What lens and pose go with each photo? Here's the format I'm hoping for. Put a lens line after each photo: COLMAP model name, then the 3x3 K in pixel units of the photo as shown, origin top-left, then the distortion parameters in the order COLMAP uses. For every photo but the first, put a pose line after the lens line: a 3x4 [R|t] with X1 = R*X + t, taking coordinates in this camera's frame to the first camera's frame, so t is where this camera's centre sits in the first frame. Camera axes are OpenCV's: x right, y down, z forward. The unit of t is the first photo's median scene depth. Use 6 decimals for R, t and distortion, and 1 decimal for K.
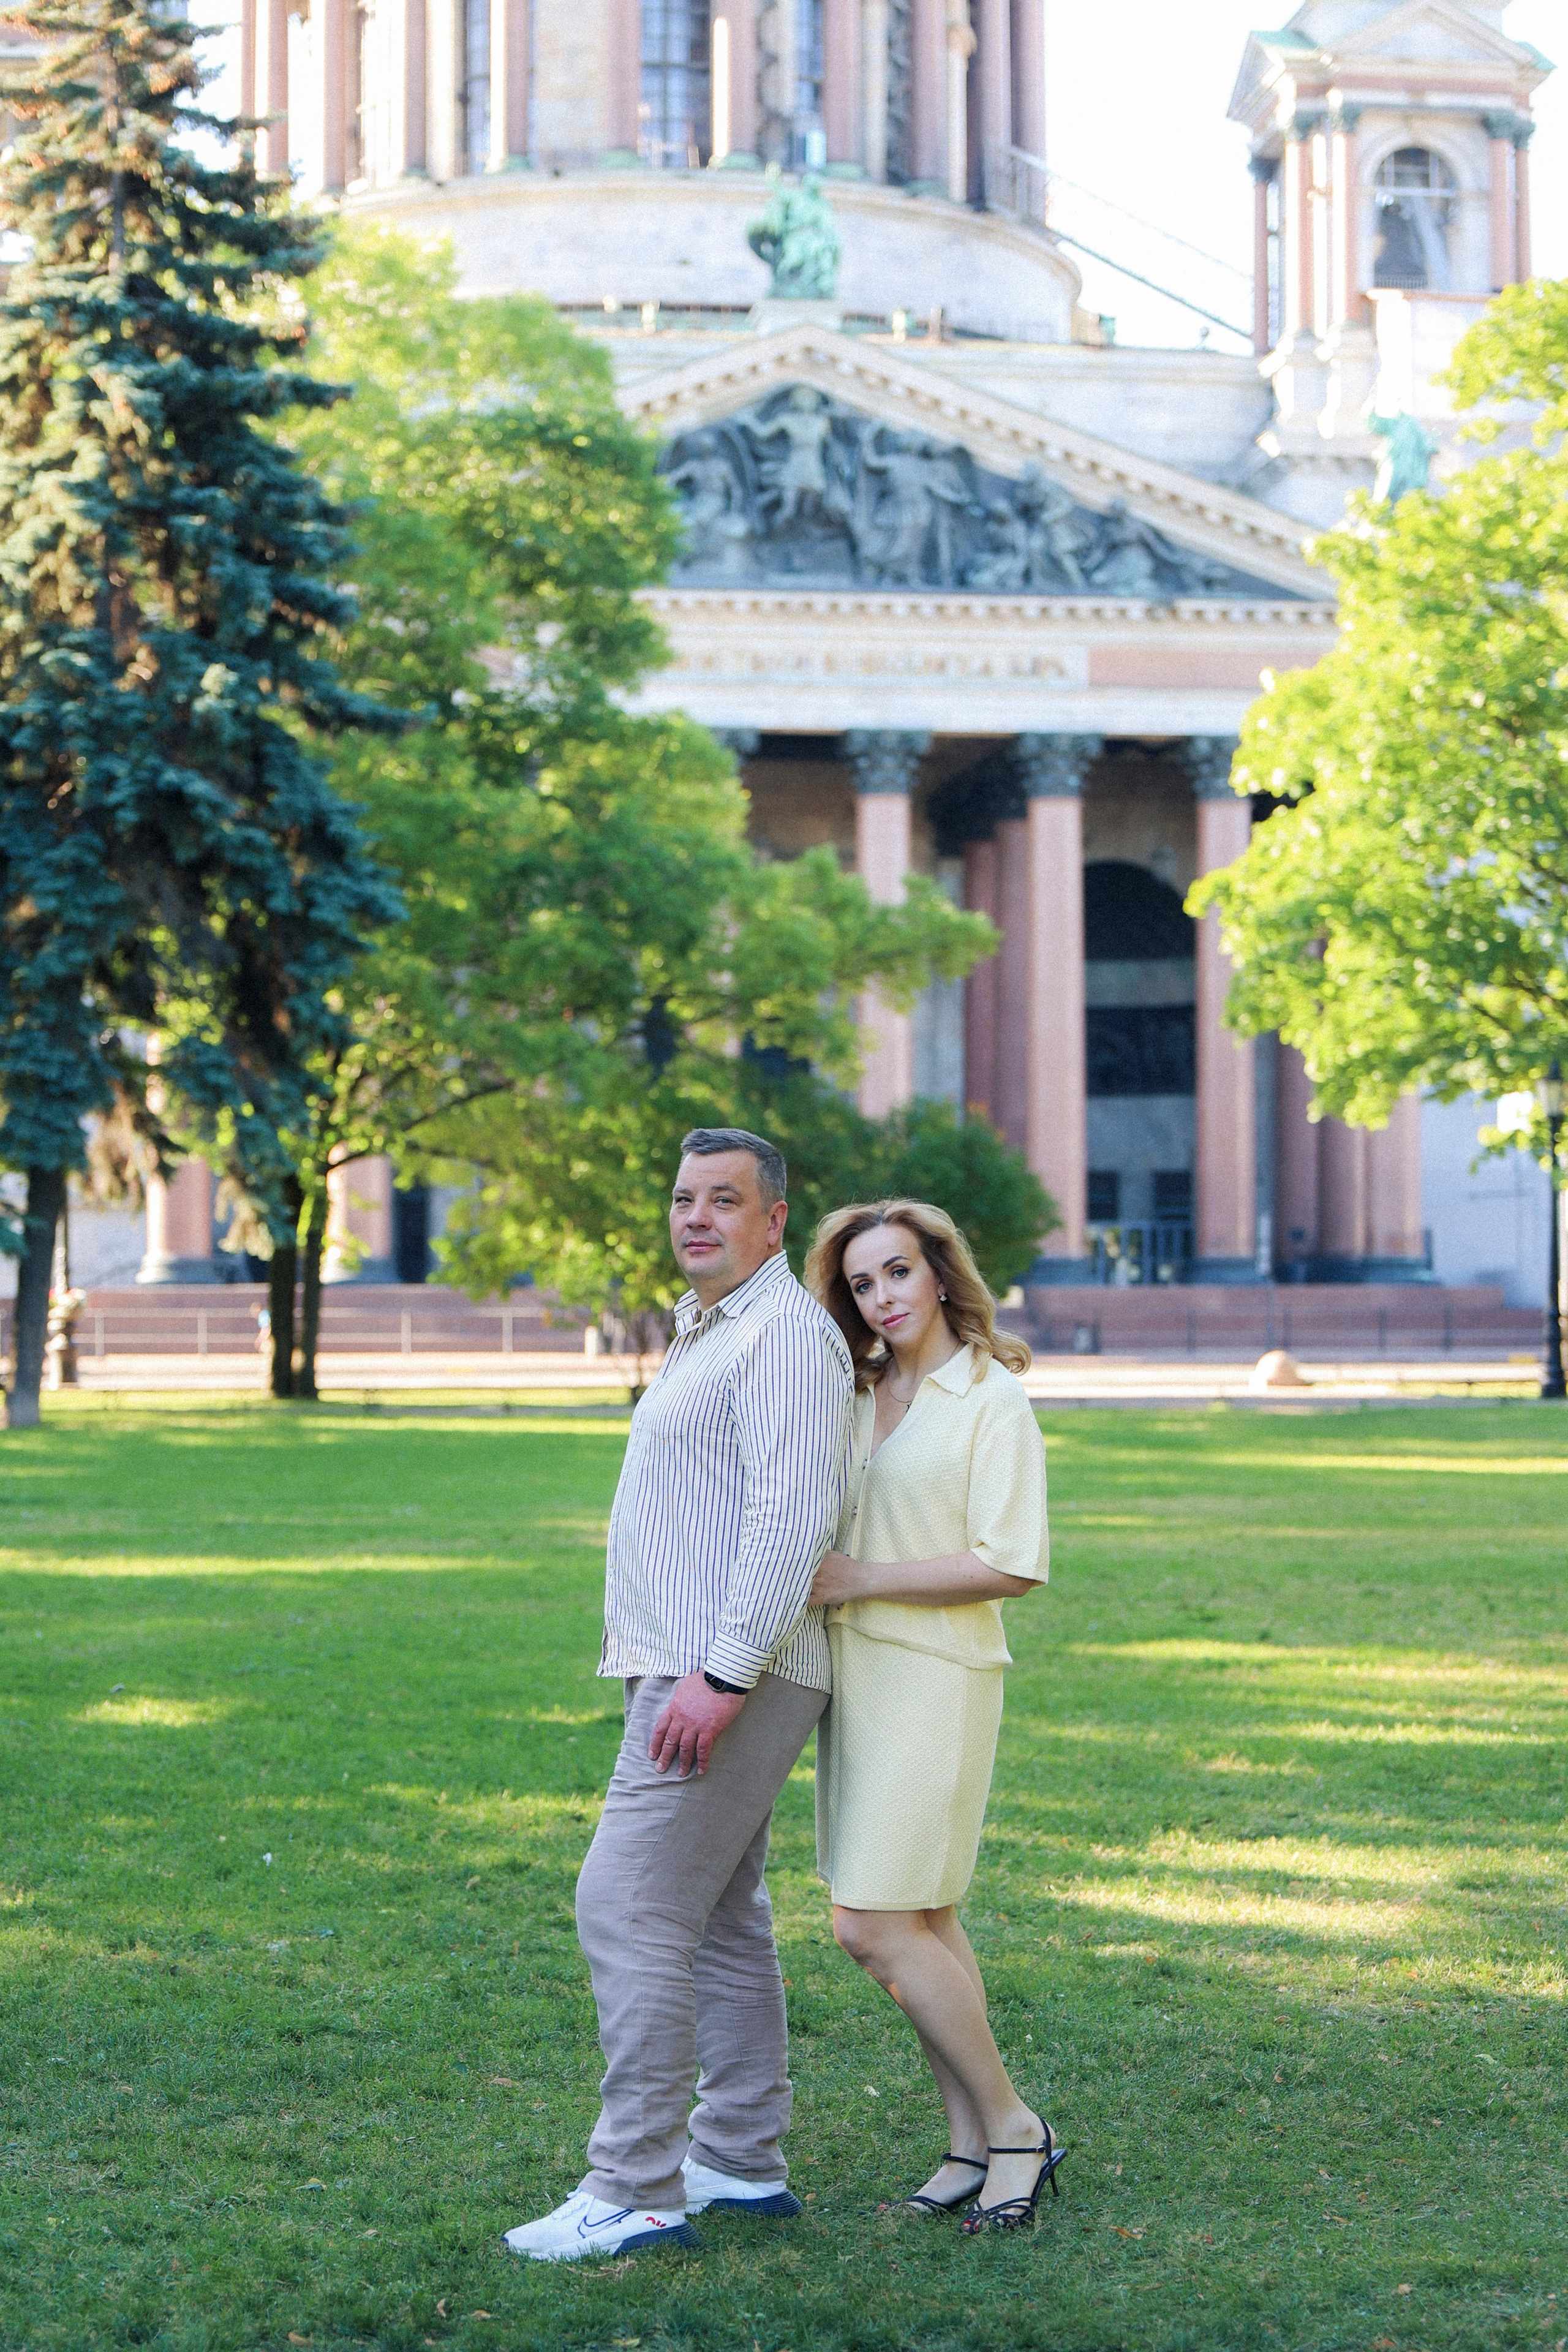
lens RADIAL K [[4302.7, 0, 721.5], [0, 4302.7, 1324.5], [0, 0, 1]] dist [-0.026895, -0.282741]
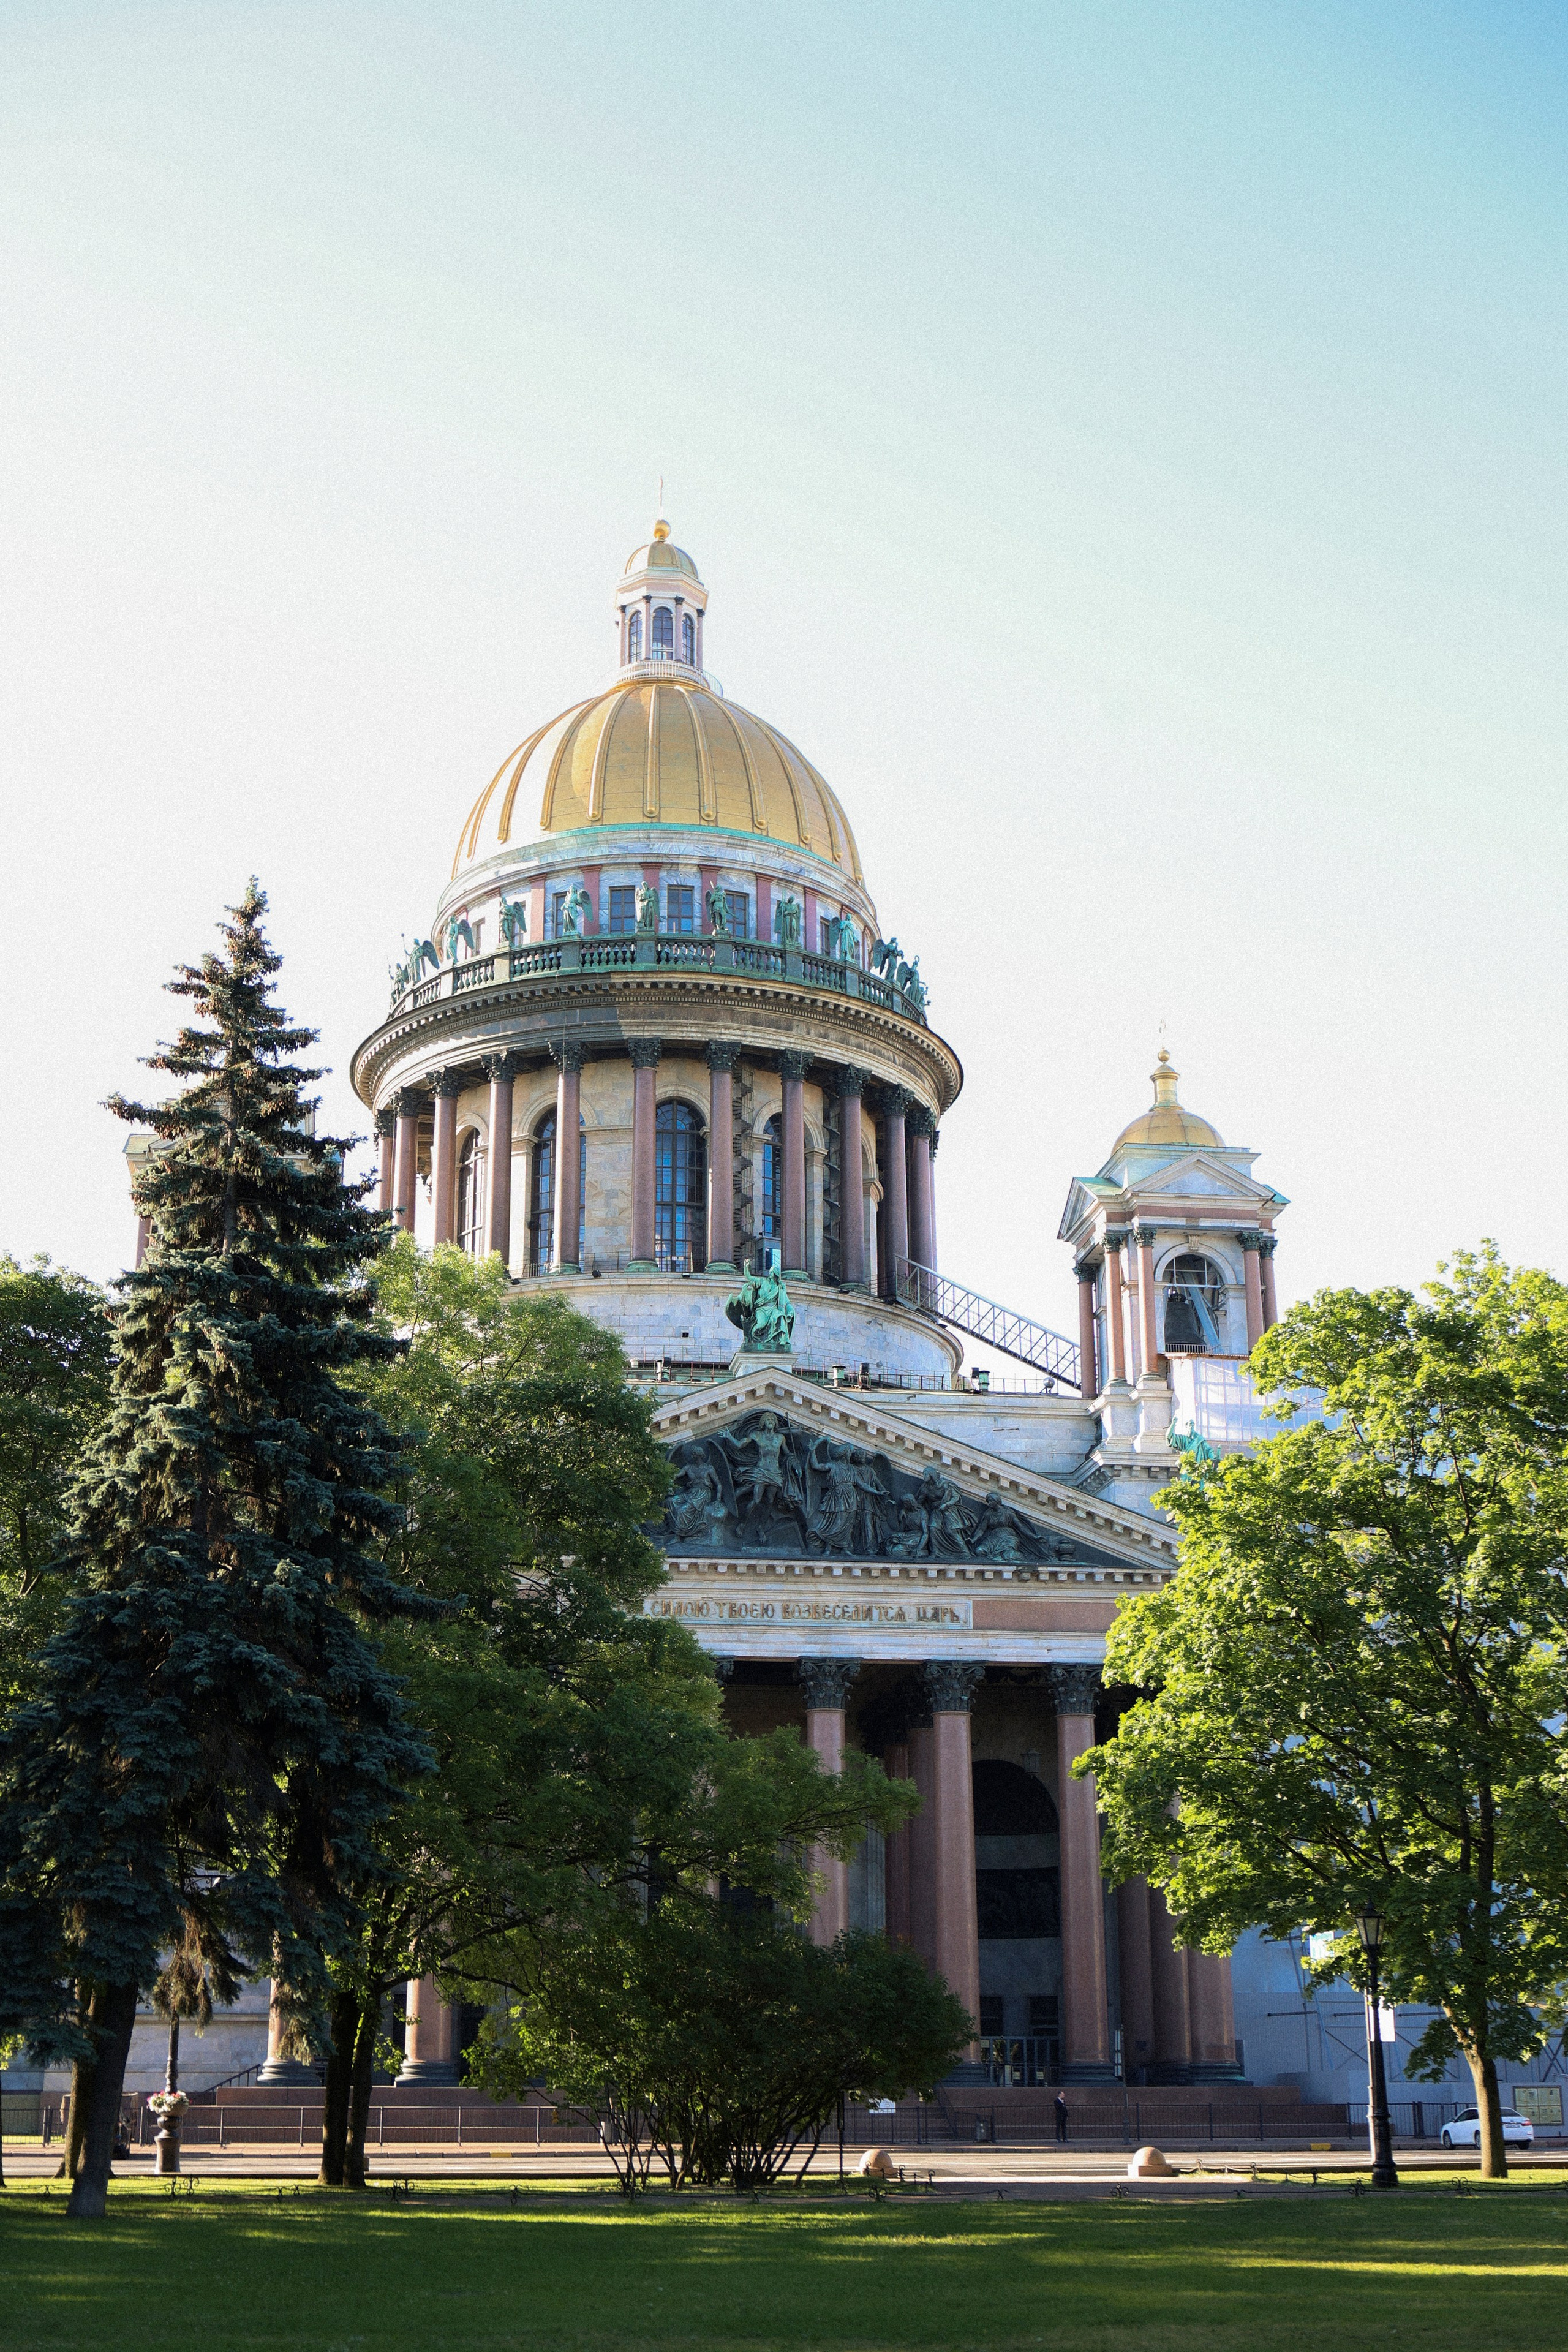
lens RADIAL K [[2891.2, 0, 773.3], [0, 2891.2, 1184.4], [0, 0, 1]] dist [0.066479, -0.352662]
pose [[0.999783, 0.006963, 0.019645, 0.002853], [-0.000653, 0.952536, -0.304426, -0.002531], [-0.020832, 0.304347, 0.952333, 0.119965]]
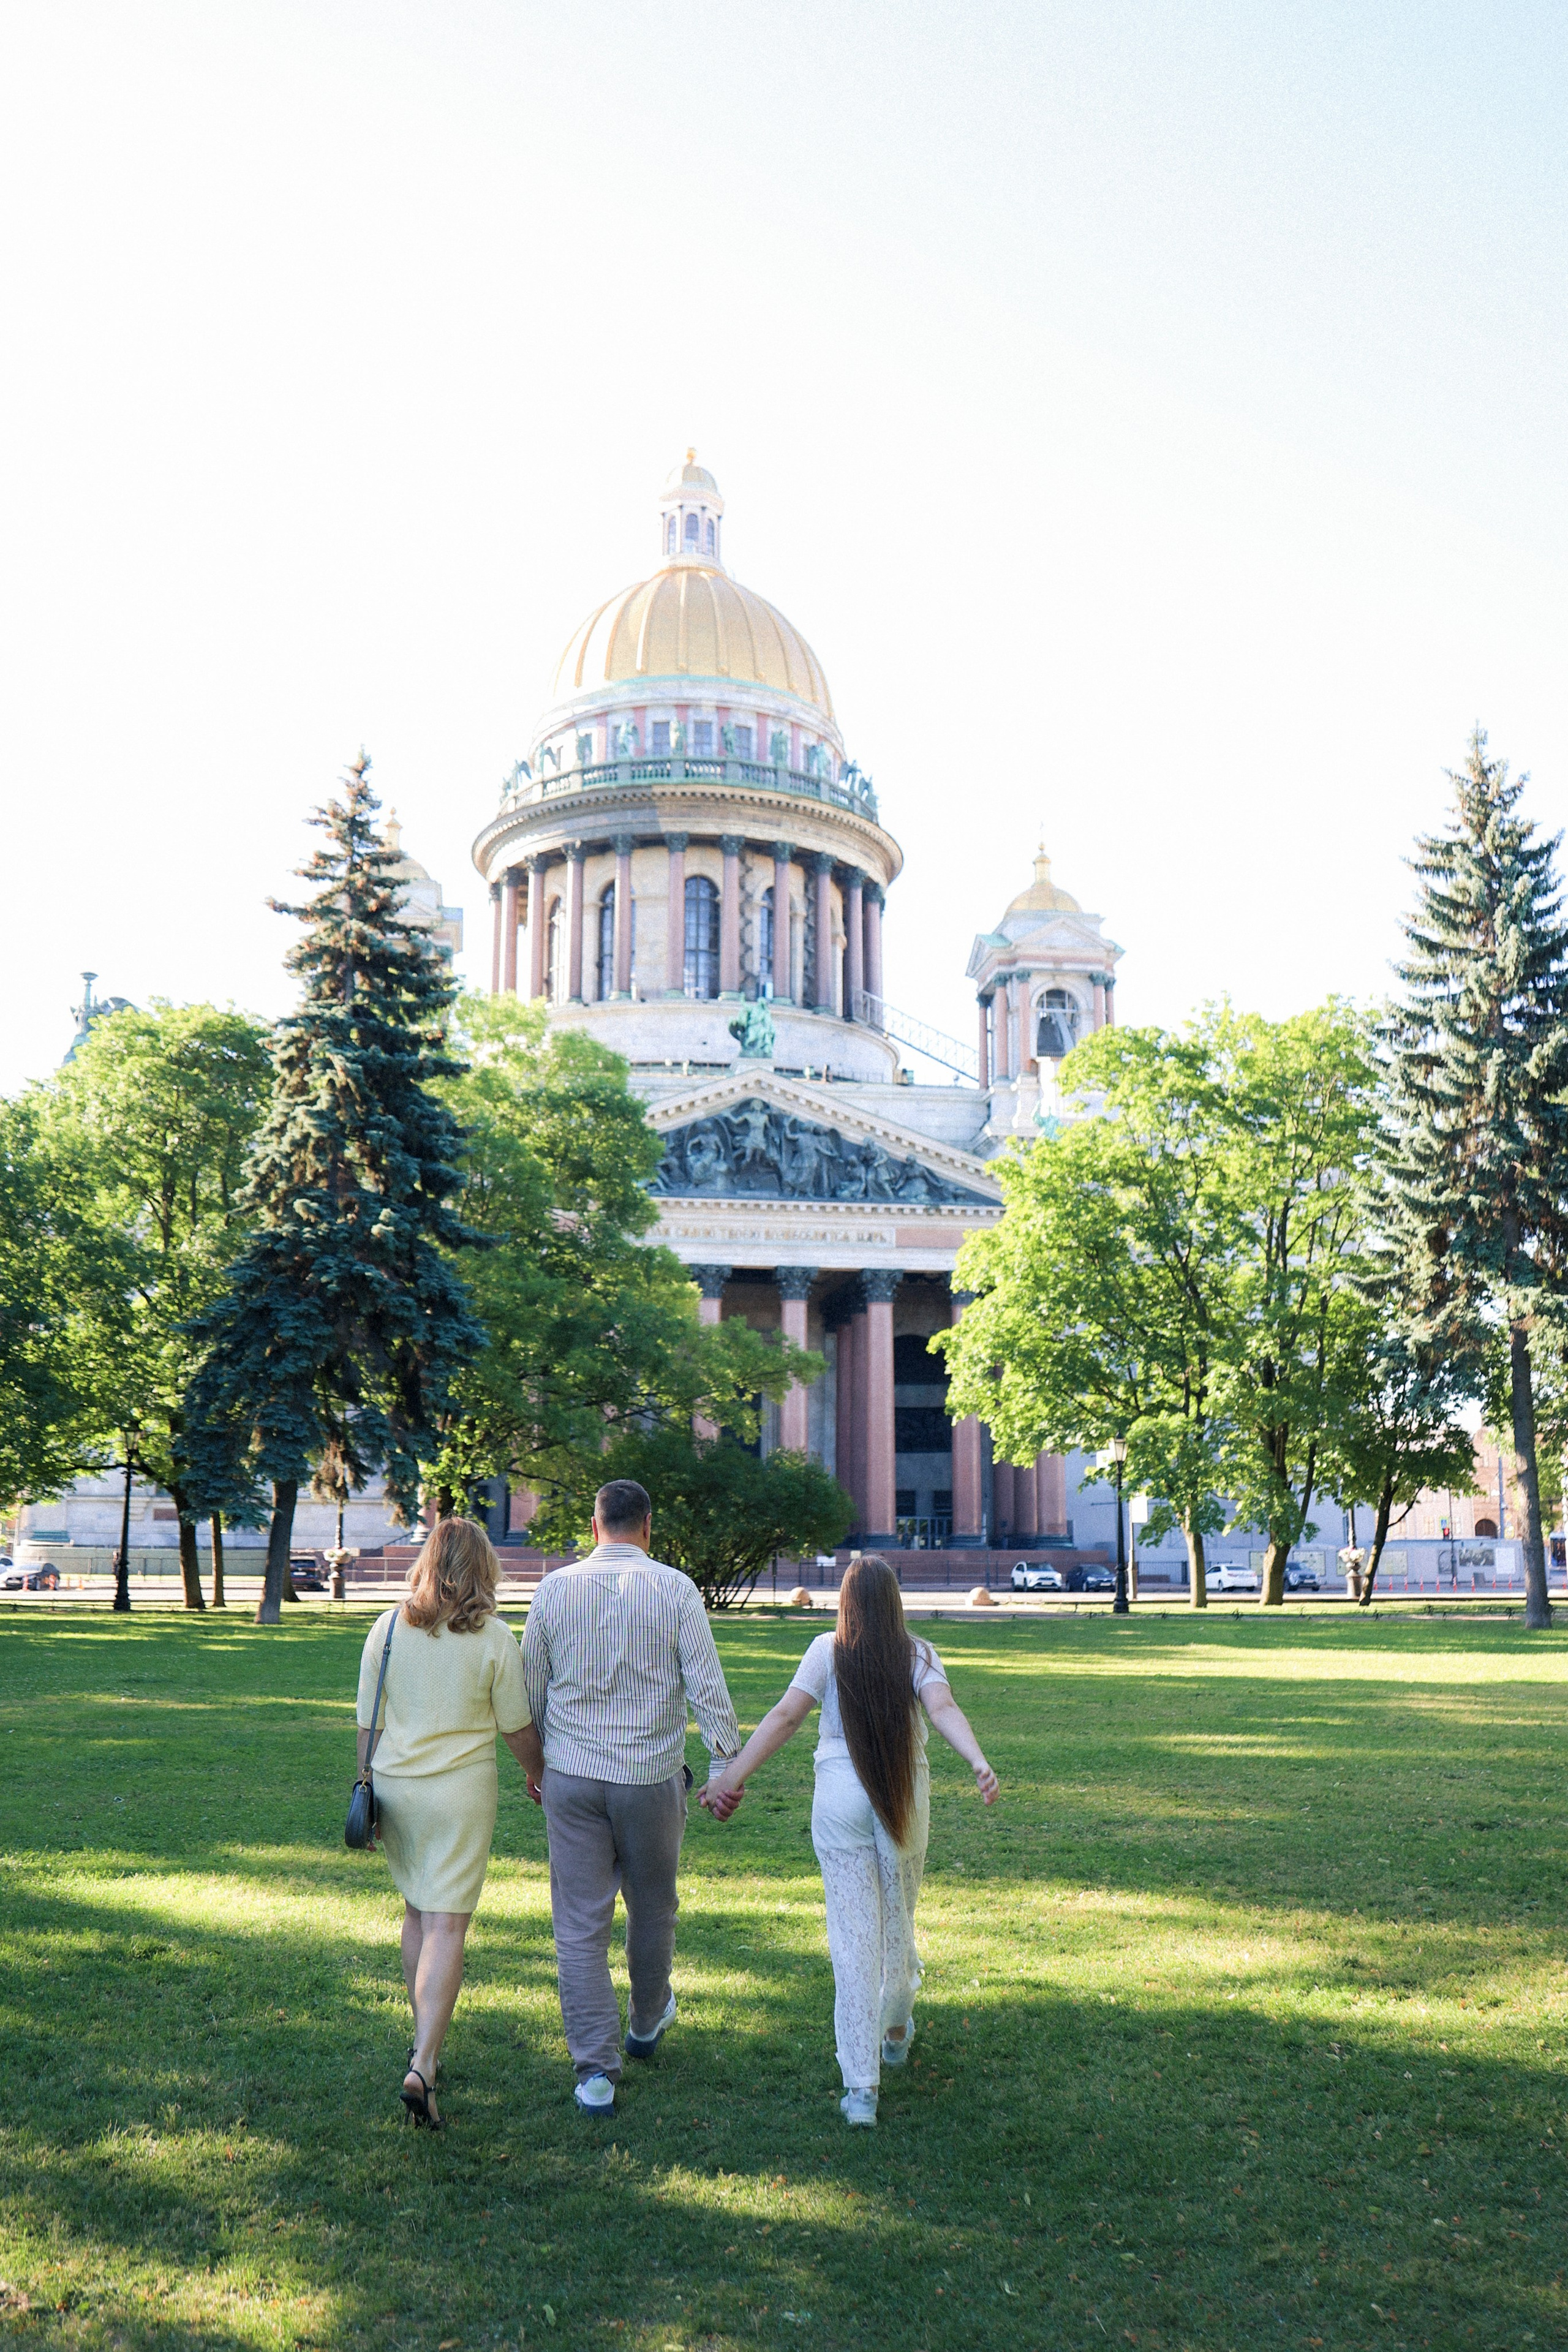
lens RADIAL K [[2049.6, 0, 779.6], [0, 2049.6, 1220.9], [0, 0, 1]] dist [-0.001331, 0.004091]
pose [[0.999839, 0.010284, 0.014722, 0.026125], [-0.007705, 0.986166, -0.165584, -0.001942], [-0.016221, 0.165444, 0.986086, 0.083593]]
